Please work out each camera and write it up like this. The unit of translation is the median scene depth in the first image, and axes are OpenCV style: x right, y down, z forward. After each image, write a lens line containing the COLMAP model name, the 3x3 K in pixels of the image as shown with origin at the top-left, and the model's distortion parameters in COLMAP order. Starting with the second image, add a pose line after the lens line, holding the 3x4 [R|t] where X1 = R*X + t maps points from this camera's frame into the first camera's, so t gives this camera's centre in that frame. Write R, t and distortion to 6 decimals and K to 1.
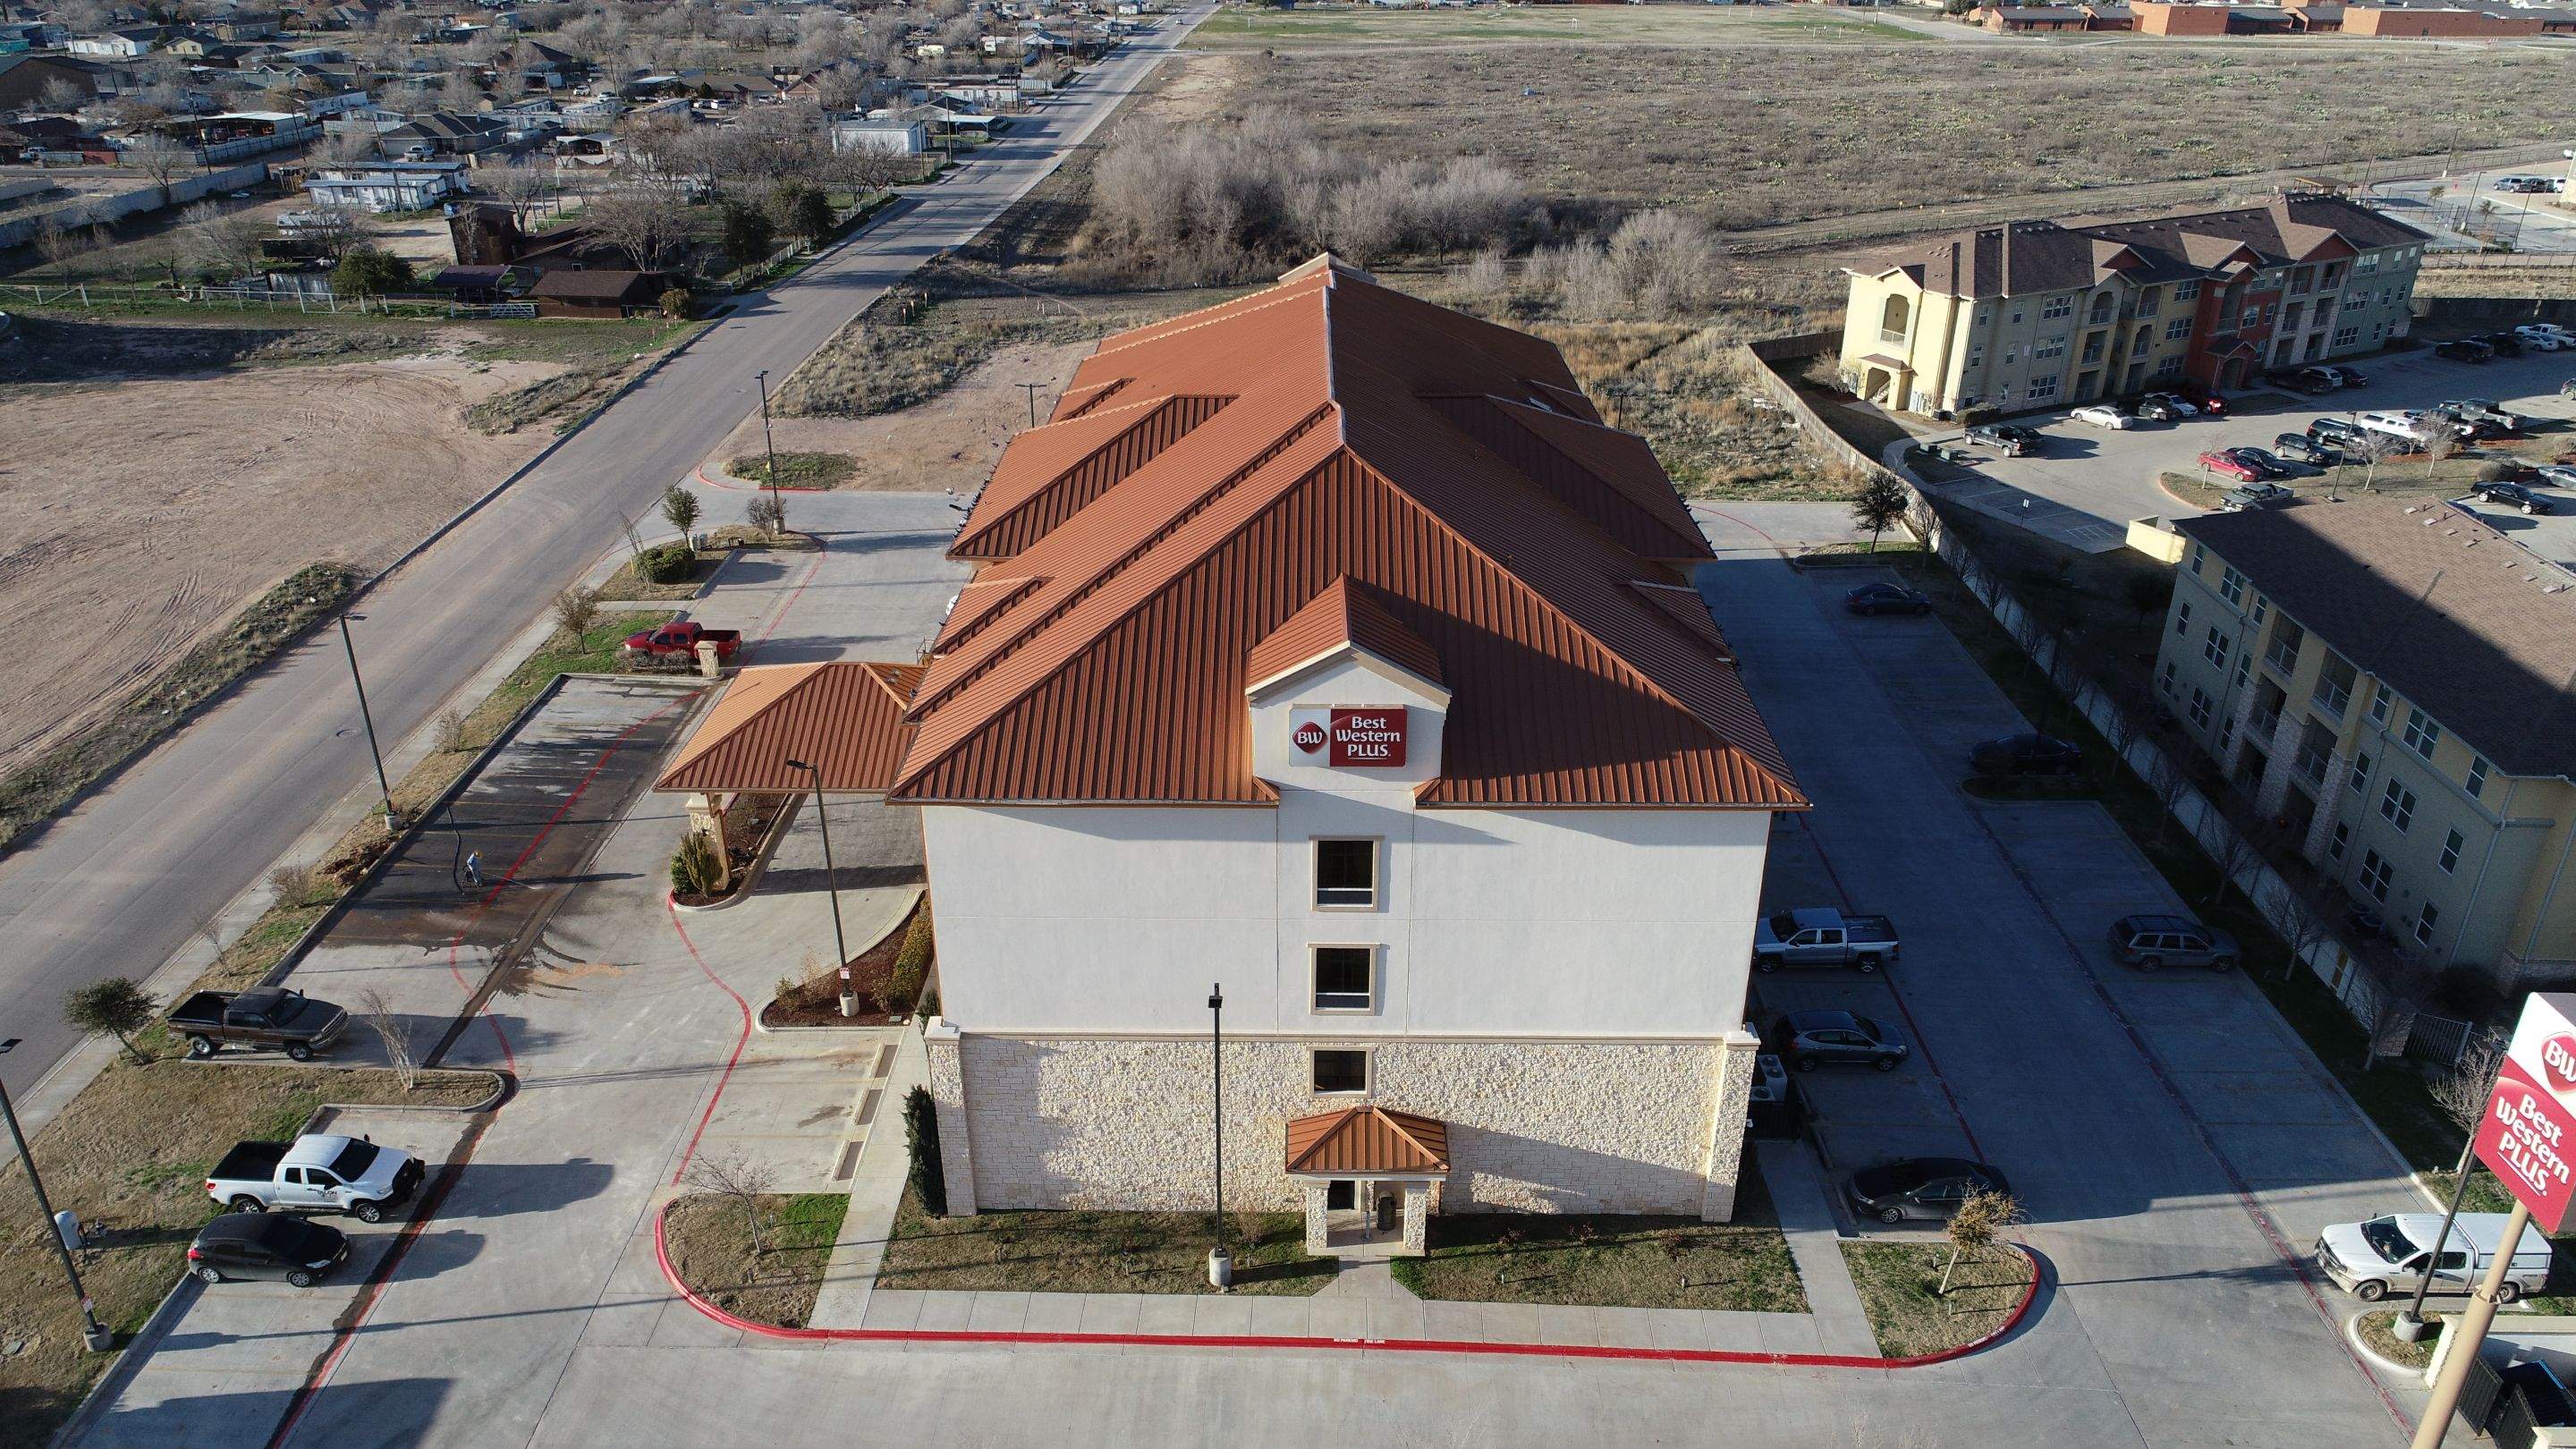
lens RADIAL K [[1733.6, 0, 1288.0], [0, 1733.6, 724.5], [0, 0, 1]] dist [-0.006393, 0.003520]
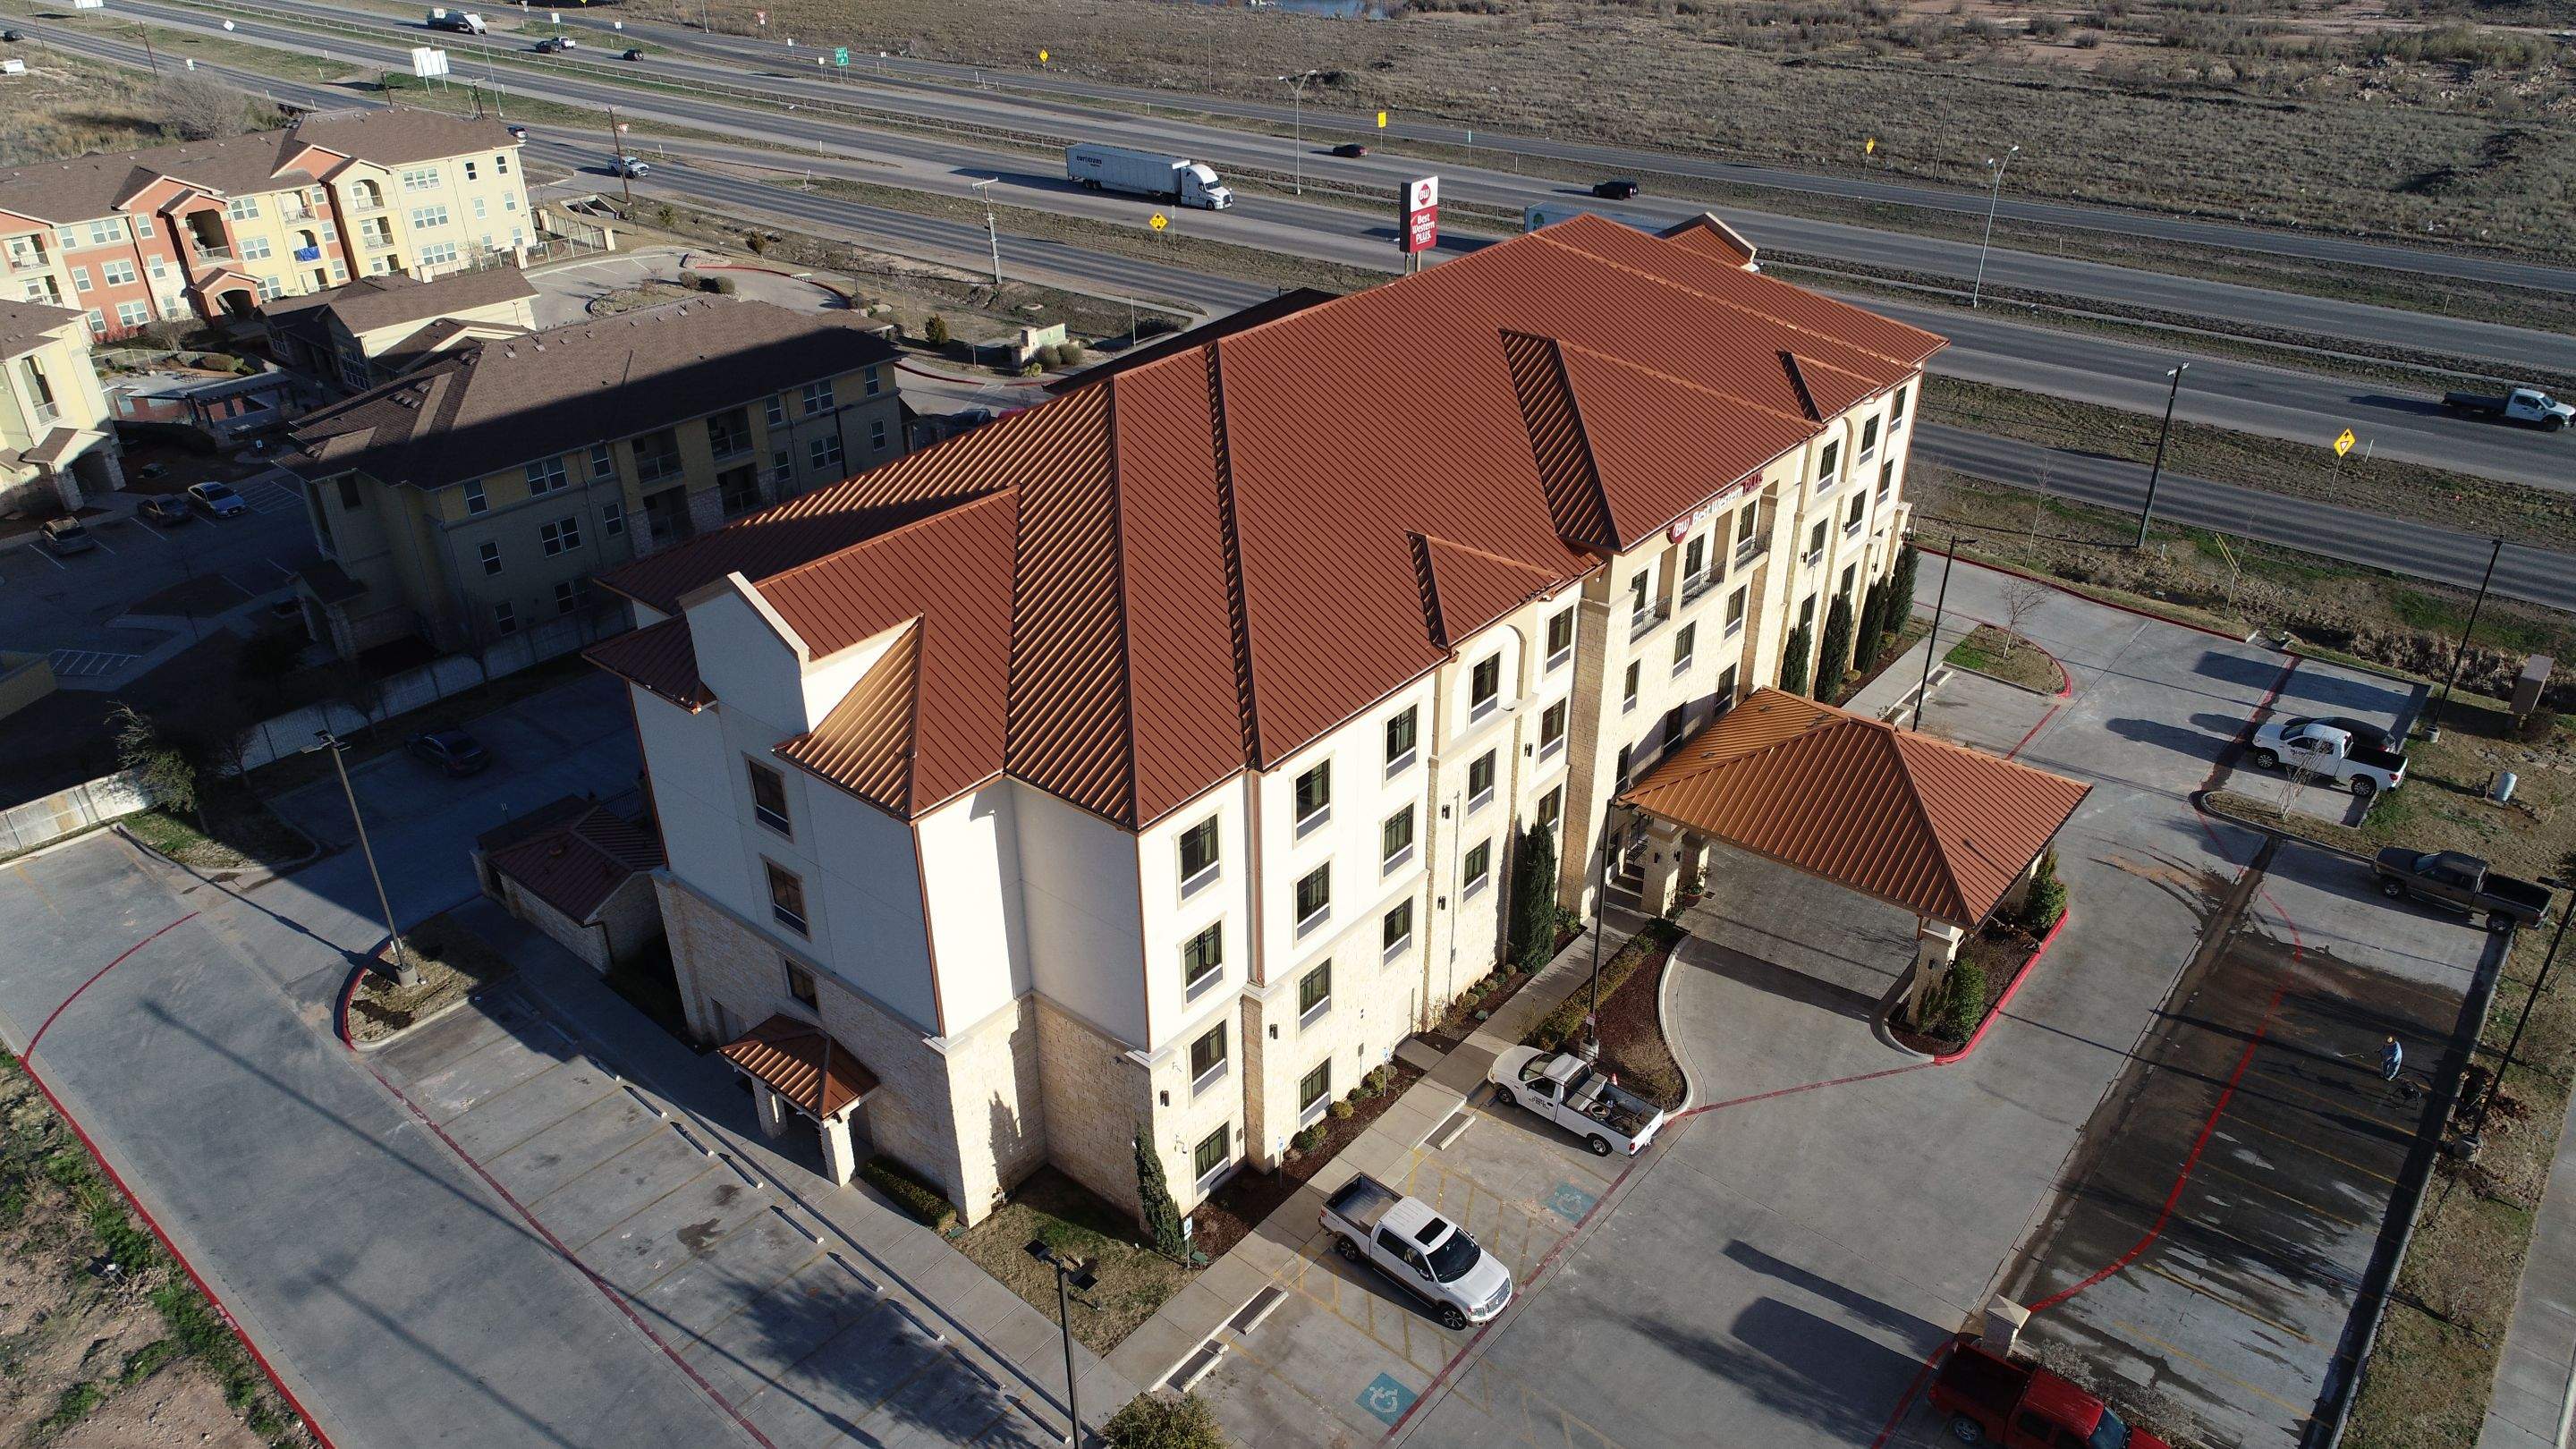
lens RADIAL K [[1733.6, 0, 1288.0], [0, 1733.6, 724.5], [0, 0, 1]] dist [-0.006393, 0.003520]
pose [[-0.778595, -0.299422, 0.551485, -0.423317], [0.273870, 0.628577, 0.727933, -0.621128], [-0.564610, 0.717800, -0.407404, 1.271055]]
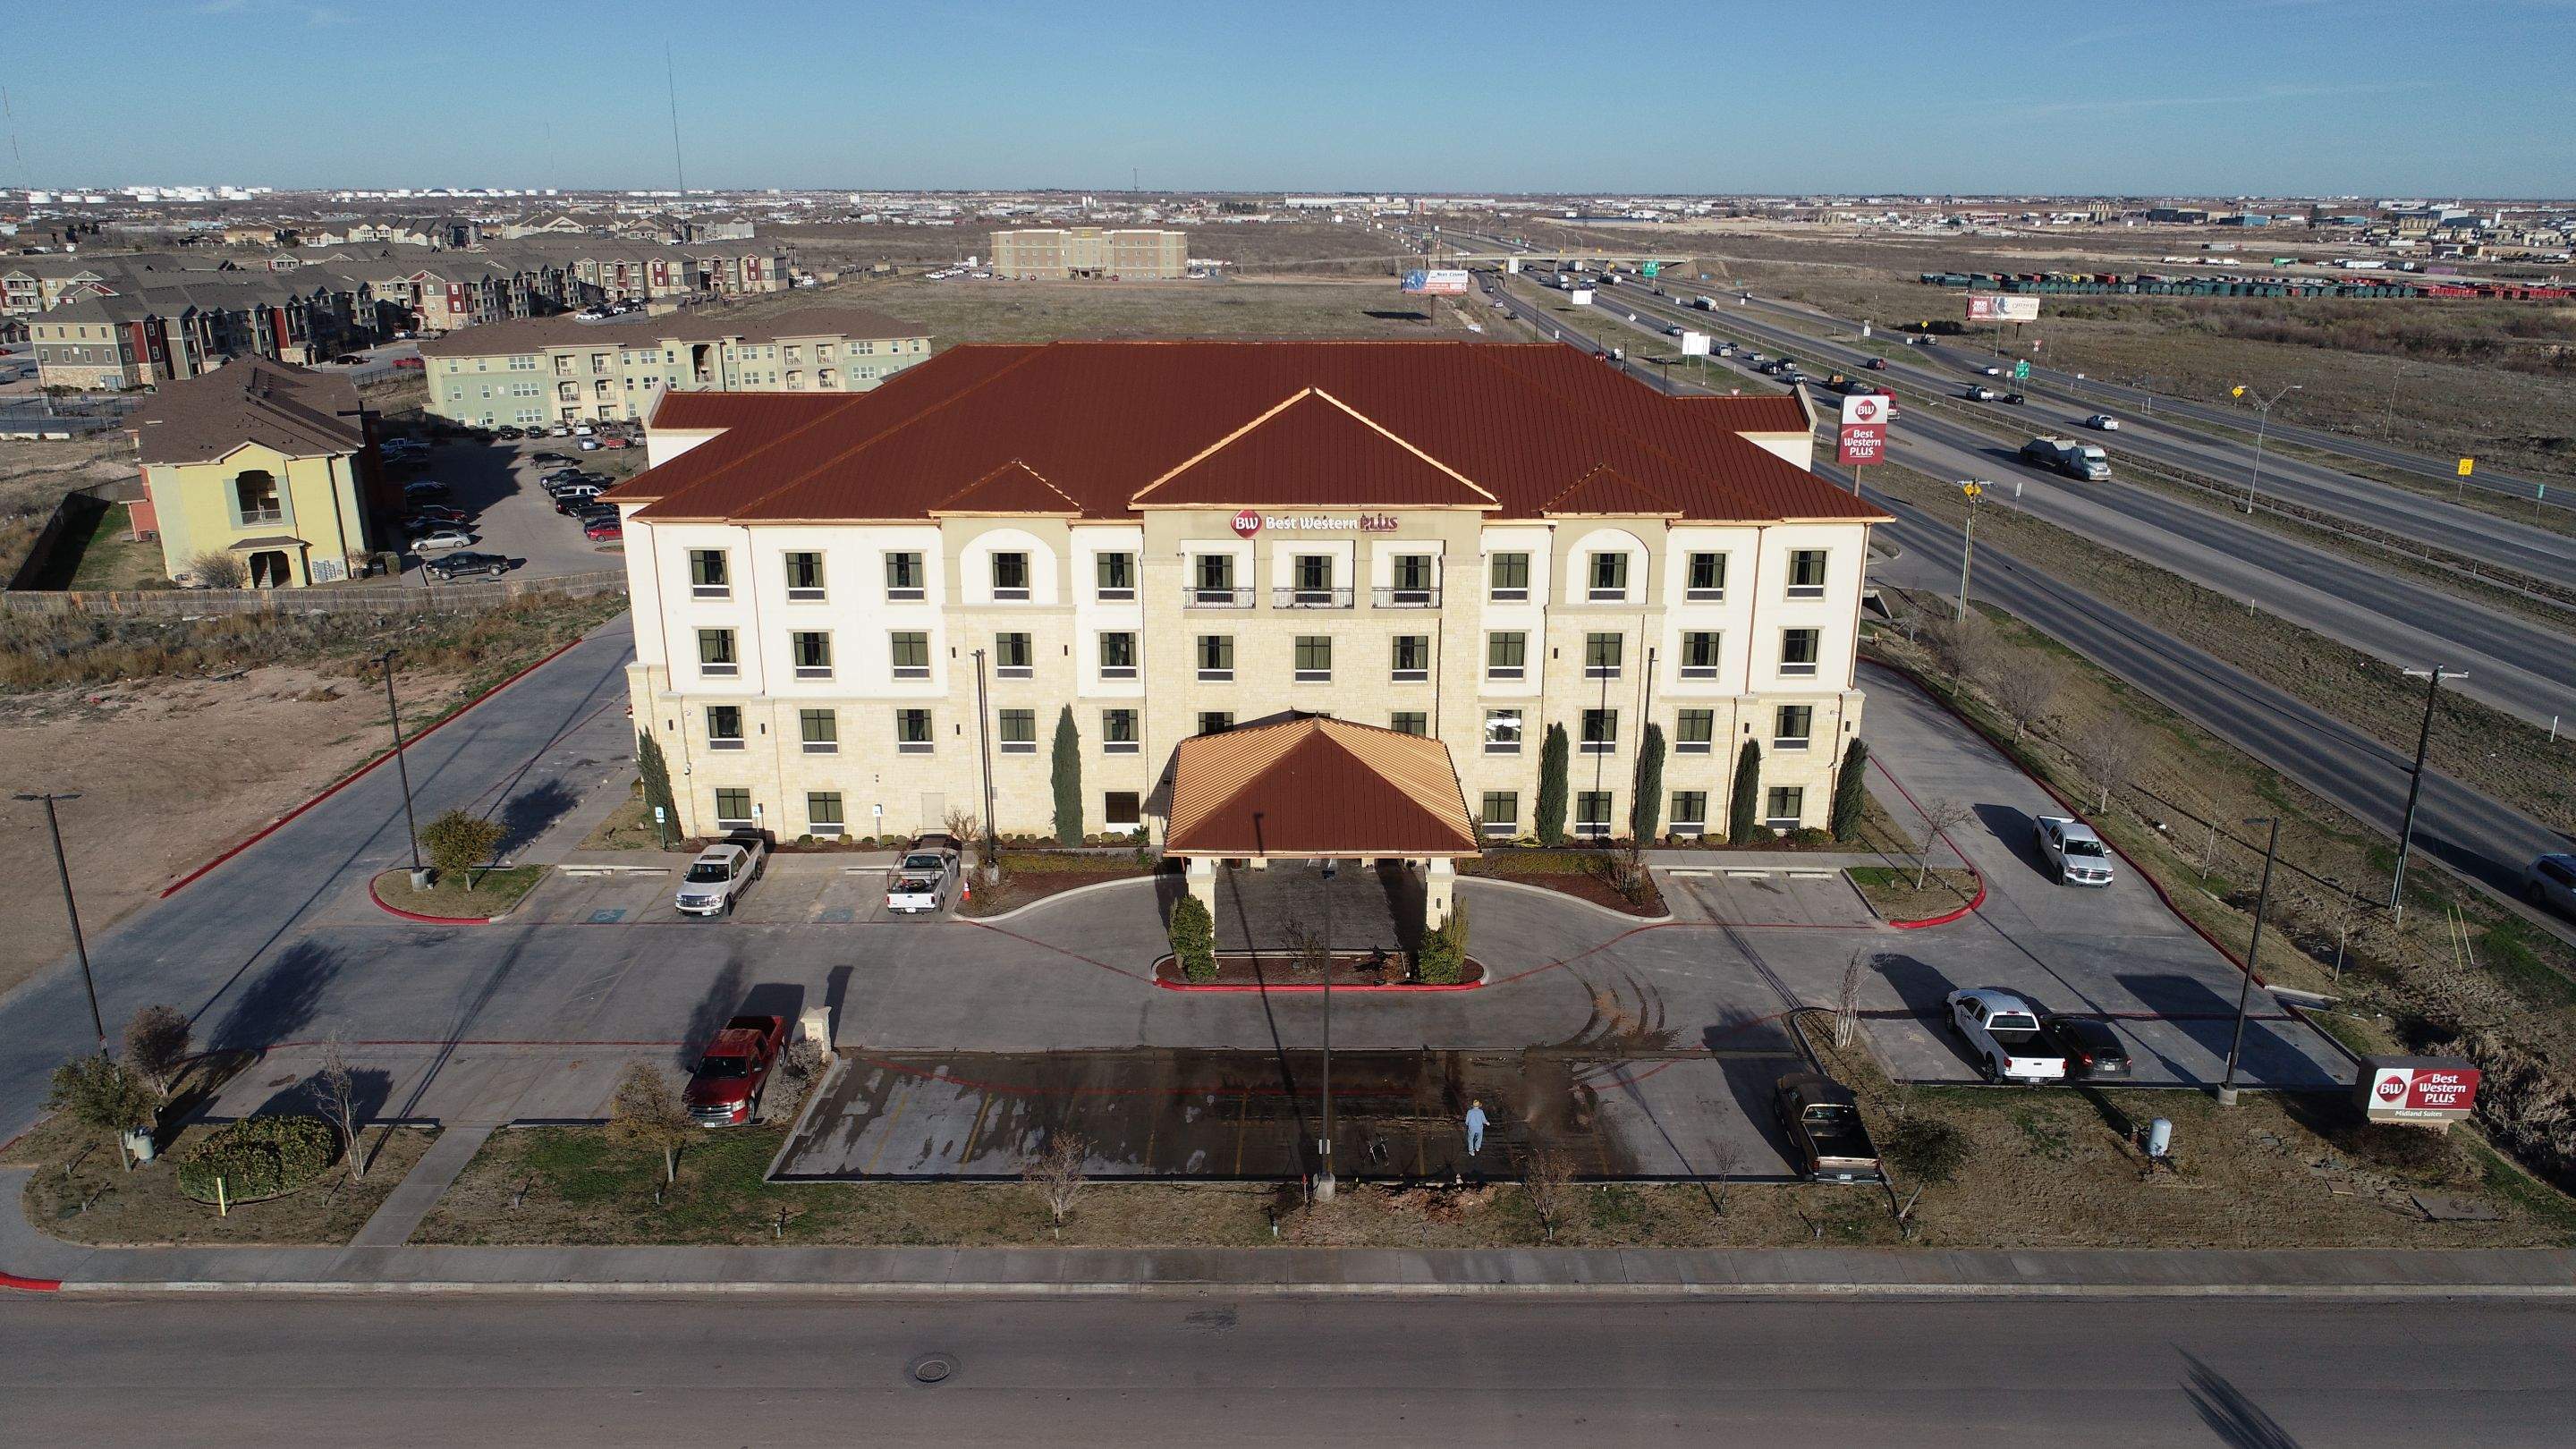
lens RADIAL K [[1733.6, 0, 1288.0], [0, 1733.6, 724.5], [0, 0, 1]] dist [-0.006393, 0.003520]
pose [[-0.018945, -0.298967, 0.954075, -0.974356], [0.426939, 0.860453, 0.278107, -0.256788], [-0.904082, 0.412600, 0.111340, 0.763188]]
